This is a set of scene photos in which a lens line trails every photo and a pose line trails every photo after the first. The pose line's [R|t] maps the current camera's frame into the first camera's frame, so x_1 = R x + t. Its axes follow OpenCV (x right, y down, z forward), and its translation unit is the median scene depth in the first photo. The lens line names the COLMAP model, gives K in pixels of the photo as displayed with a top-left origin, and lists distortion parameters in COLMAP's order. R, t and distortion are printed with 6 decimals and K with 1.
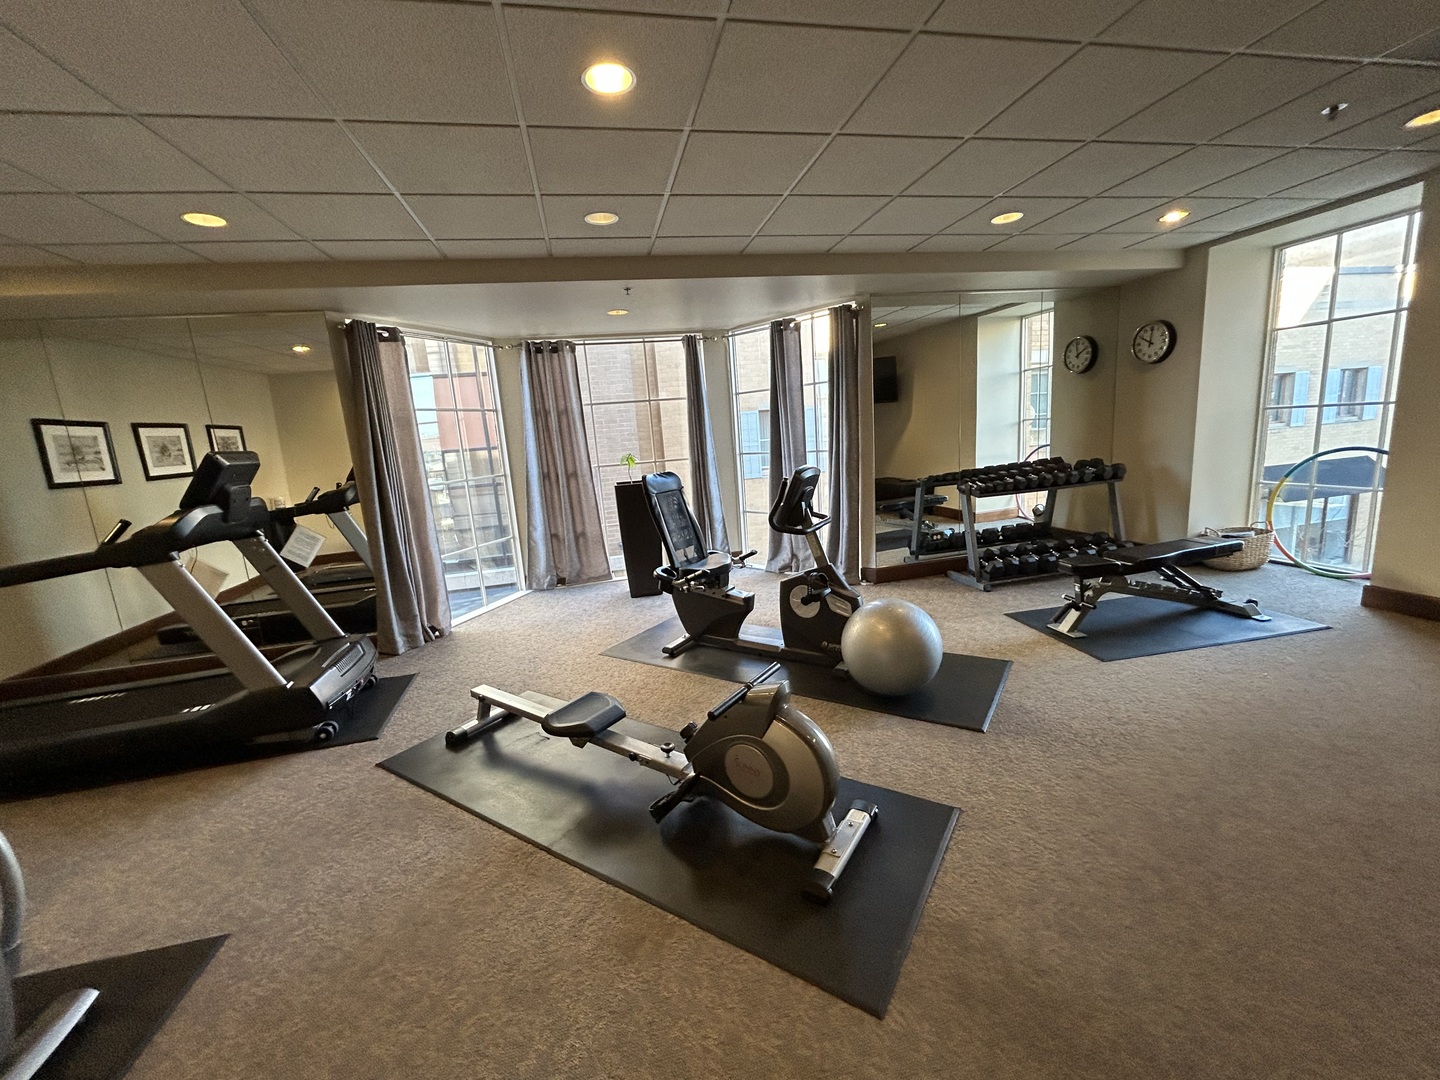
lens RADIAL K [[580.3, 0, 720.9], [0, 580.3, 537.8], [0, 0, 1]] dist [-0.003513, 0.000982]
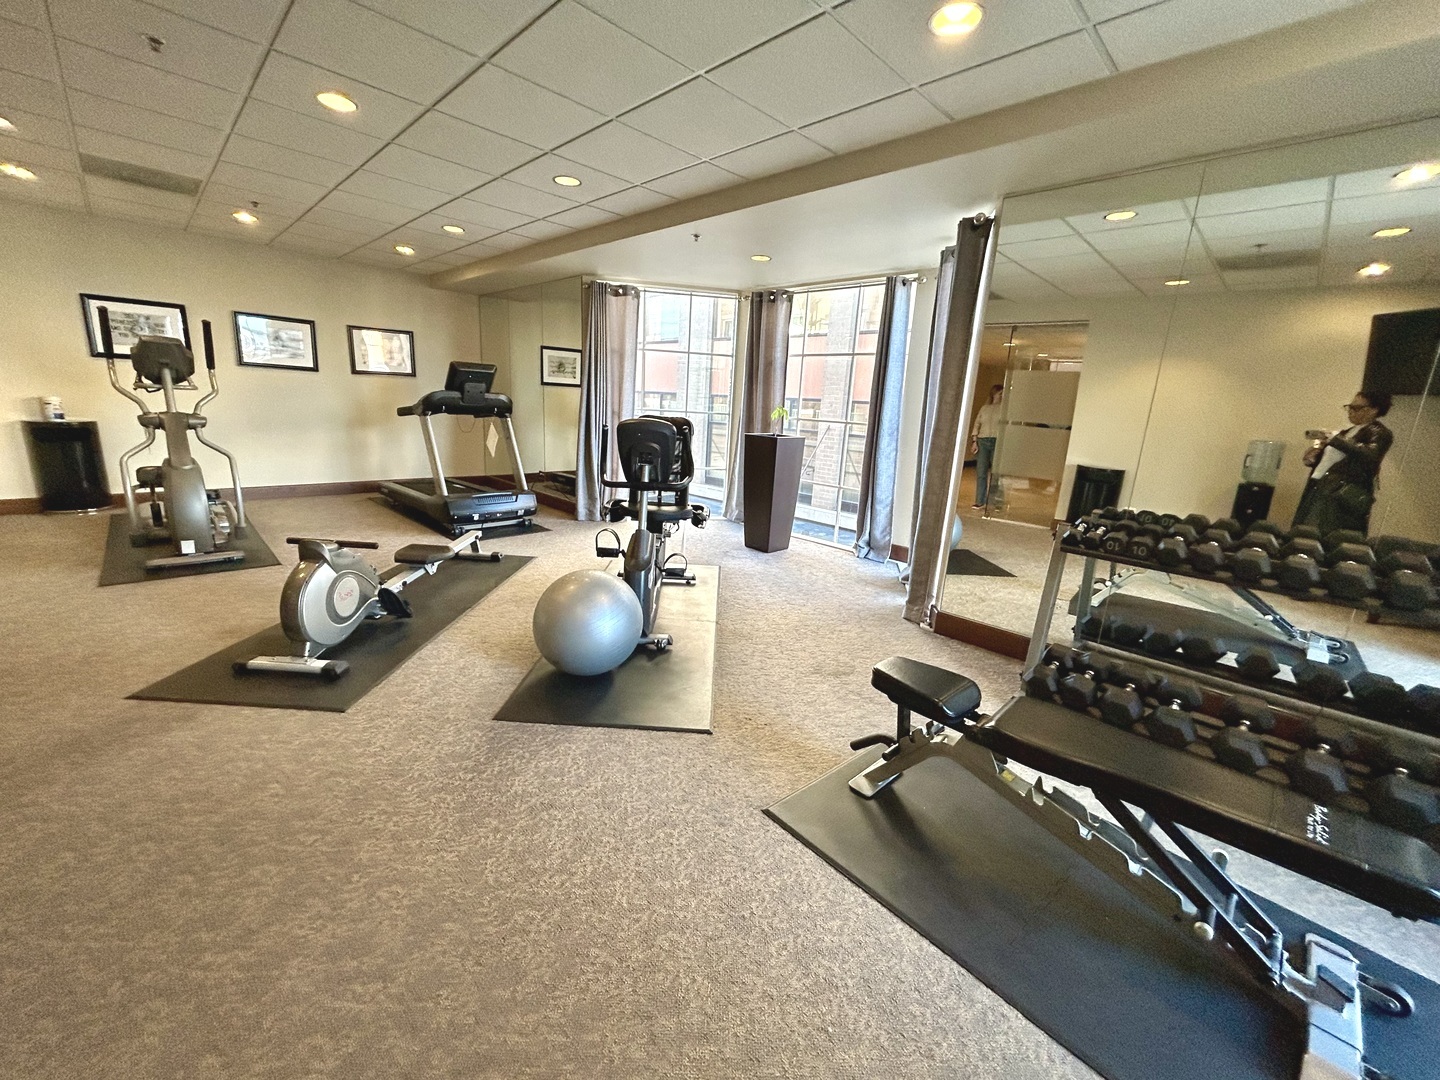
lens RADIAL K [[580.3, 0, 720.4], [0, 580.3, 540.0], [0, 0, 1]] dist [-0.003513, 0.000982]
pose [[0.526093, 0.301081, -0.795347, 0.636469], [-0.243748, 0.949378, 0.198160, -0.098726], [0.814747, 0.089613, 0.572849, 0.371802]]
